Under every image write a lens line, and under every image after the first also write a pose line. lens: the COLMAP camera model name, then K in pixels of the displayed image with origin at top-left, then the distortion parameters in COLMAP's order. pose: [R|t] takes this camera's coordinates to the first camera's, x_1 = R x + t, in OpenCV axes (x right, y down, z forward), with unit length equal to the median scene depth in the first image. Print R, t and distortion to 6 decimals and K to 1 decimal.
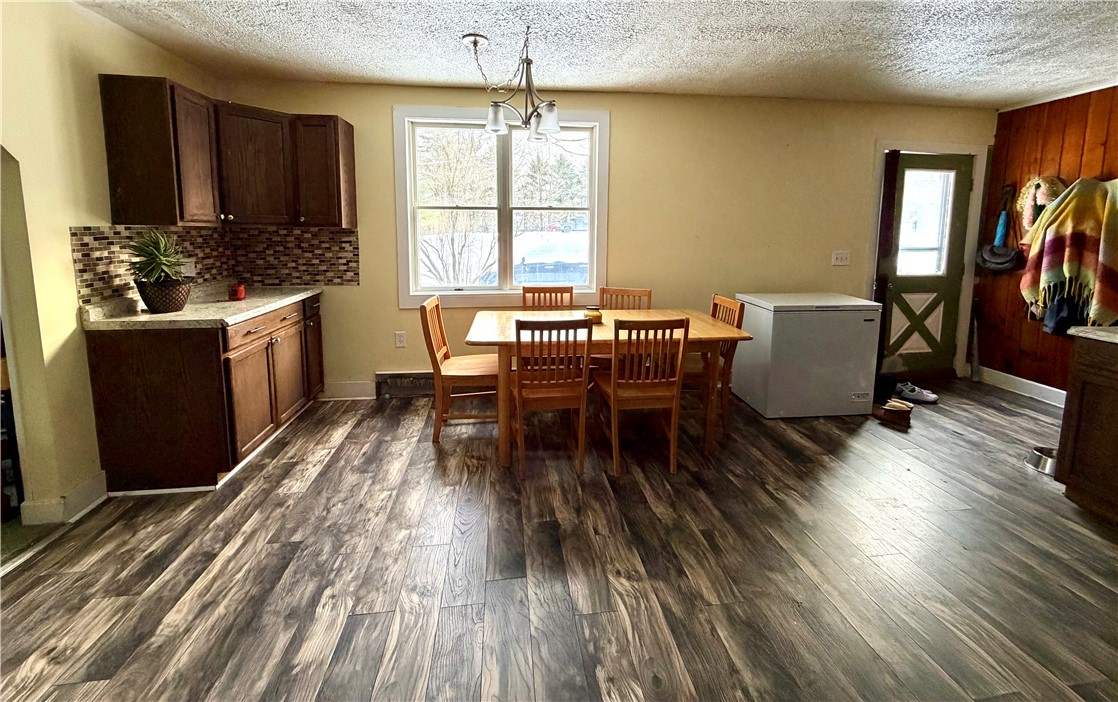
lens RADIAL K [[452.5, 0, 564.3], [0, 452.5, 276.1], [0, 0, 1]] dist [0.002294, -0.000270]
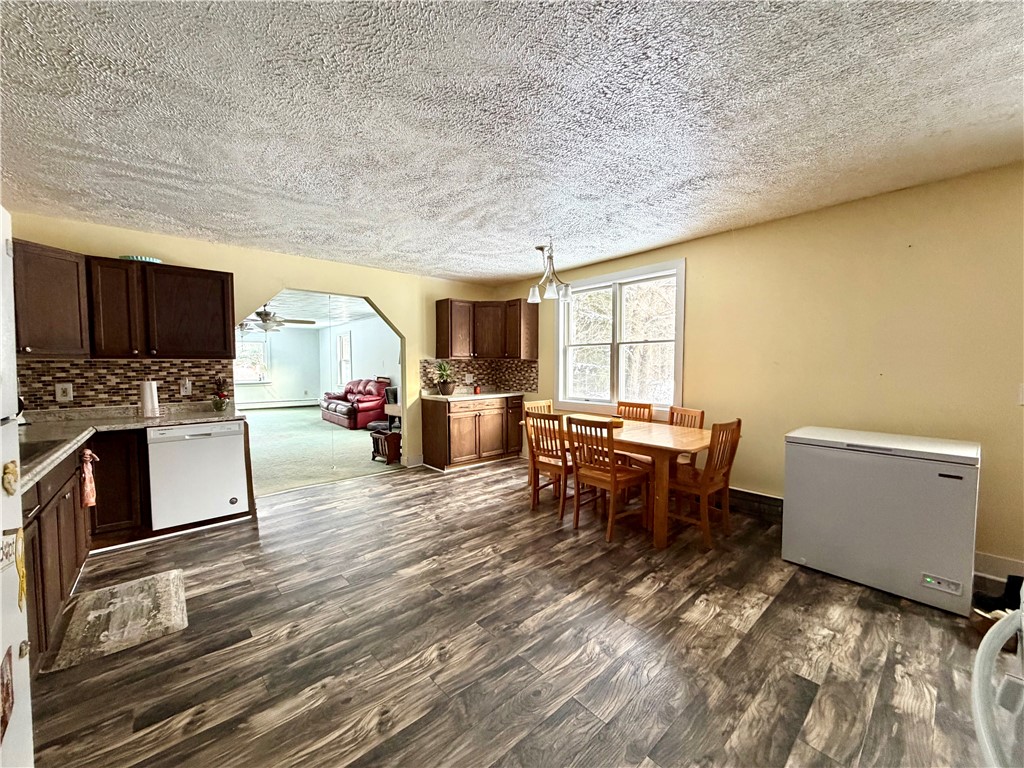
lens RADIAL K [[408.4, 0, 508.9], [0, 408.4, 382.2], [0, 0, 1]] dist [0.000993, 0.000180]
pose [[0.560733, 0.031275, -0.827405, 0.789464], [-0.079826, 0.996673, -0.016425, 0.014923], [0.824139, 0.075259, 0.561365, 0.050514]]
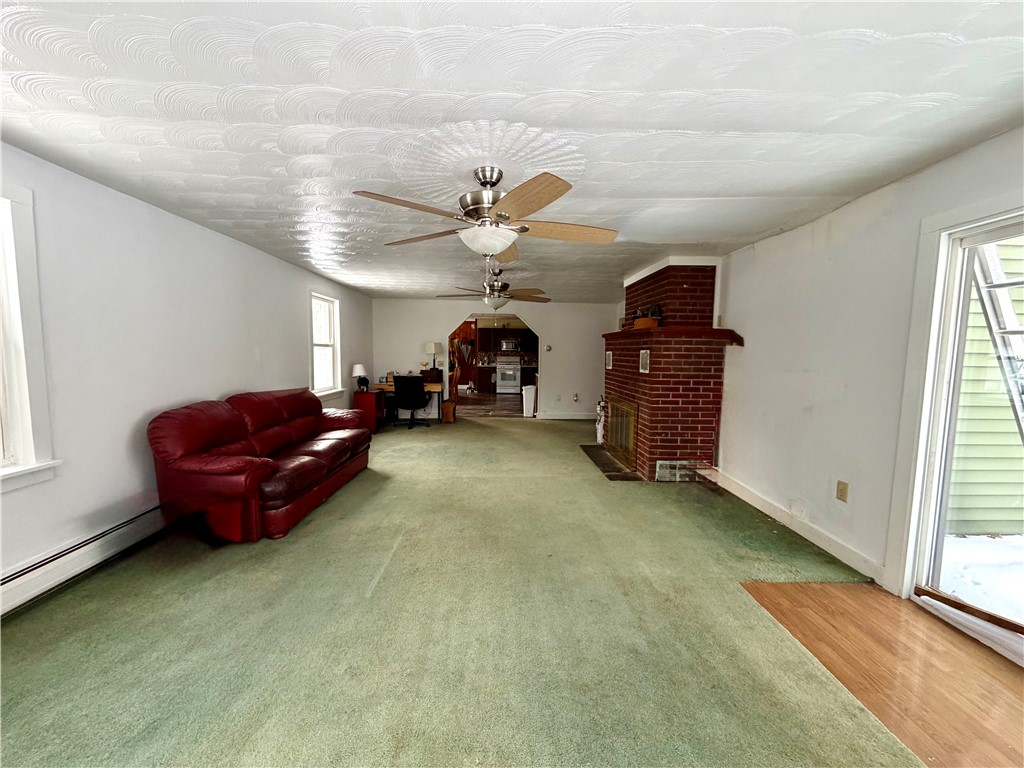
lens RADIAL K [[408.4, 0, 507.4], [0, 408.4, 385.4], [0, 0, 1]] dist [0.000993, 0.000180]
pose [[0.096795, -0.086212, 0.991563, -3.085435], [0.091951, 0.992756, 0.077340, -0.007536], [-0.991048, 0.083689, 0.104021, 0.001906]]
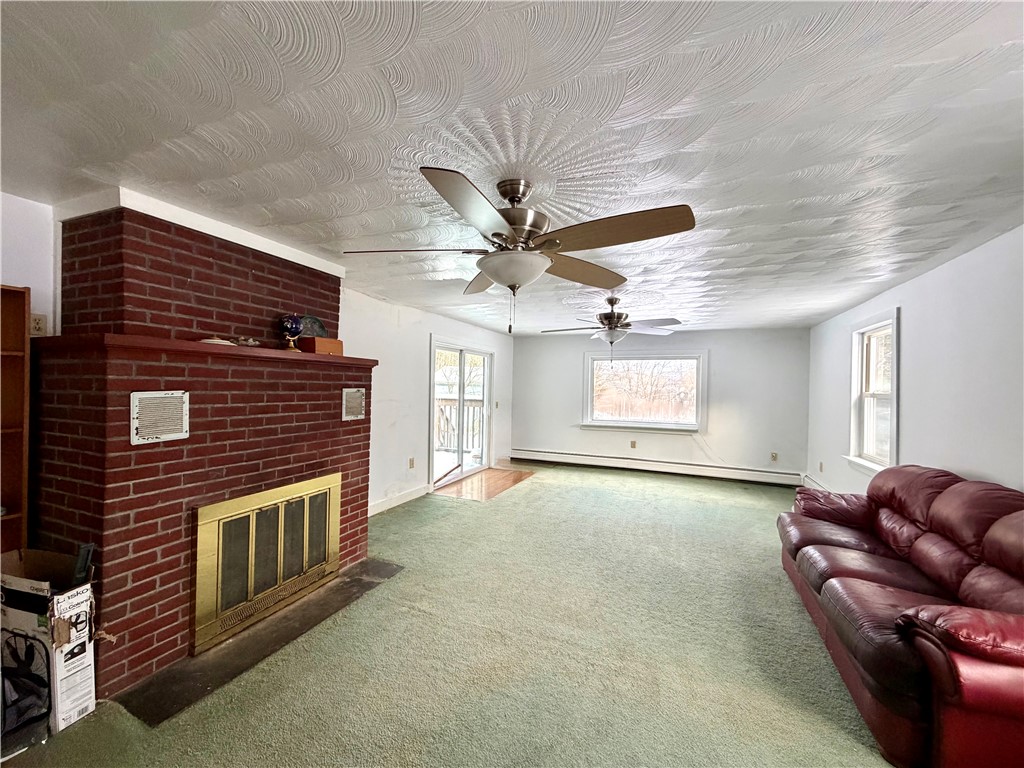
lens RADIAL K [[408.4, 0, 507.2], [0, 408.4, 384.9], [0, 0, 1]] dist [0.000993, 0.000180]
pose [[-0.502147, -0.017789, -0.864599, -1.099848], [-0.112207, 0.992677, 0.044744, -0.067775], [0.857472, 0.119482, -0.500466, 0.464317]]
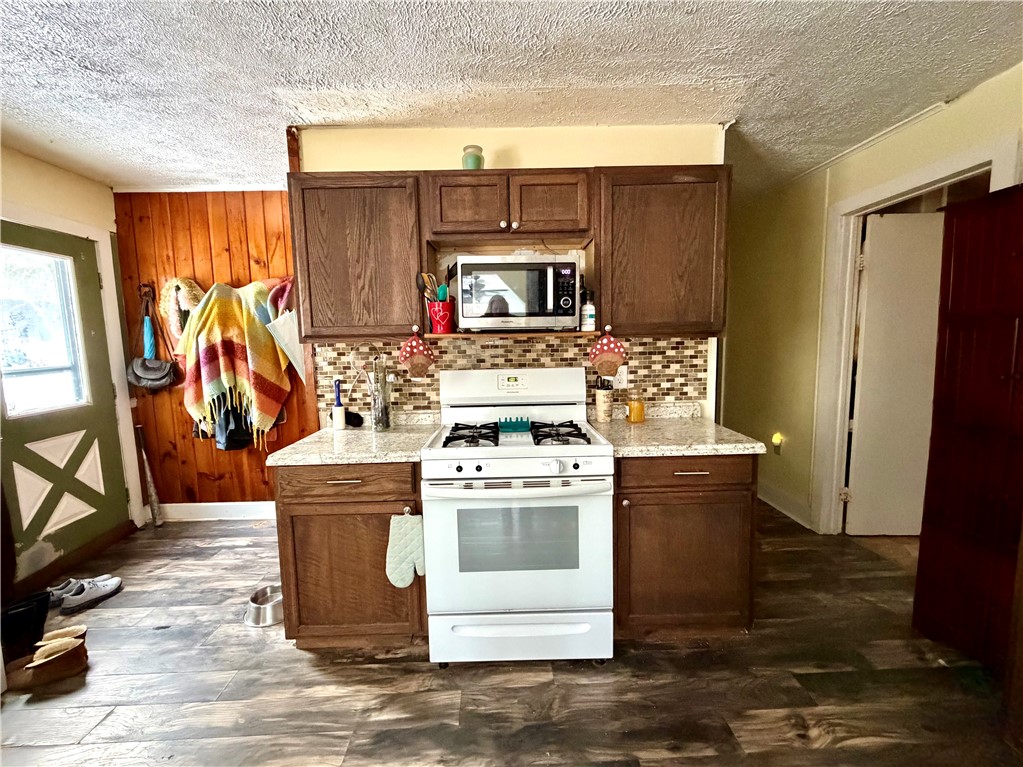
lens RADIAL K [[433.8, 0, 507.2], [0, 433.8, 383.6], [0, 0, 1]] dist [0.002556, -0.001223]
pose [[0.100299, -0.124289, 0.987164, 0.278743], [0.126326, 0.985728, 0.111273, -0.032557], [-0.986905, 0.113544, 0.114568, 0.321414]]
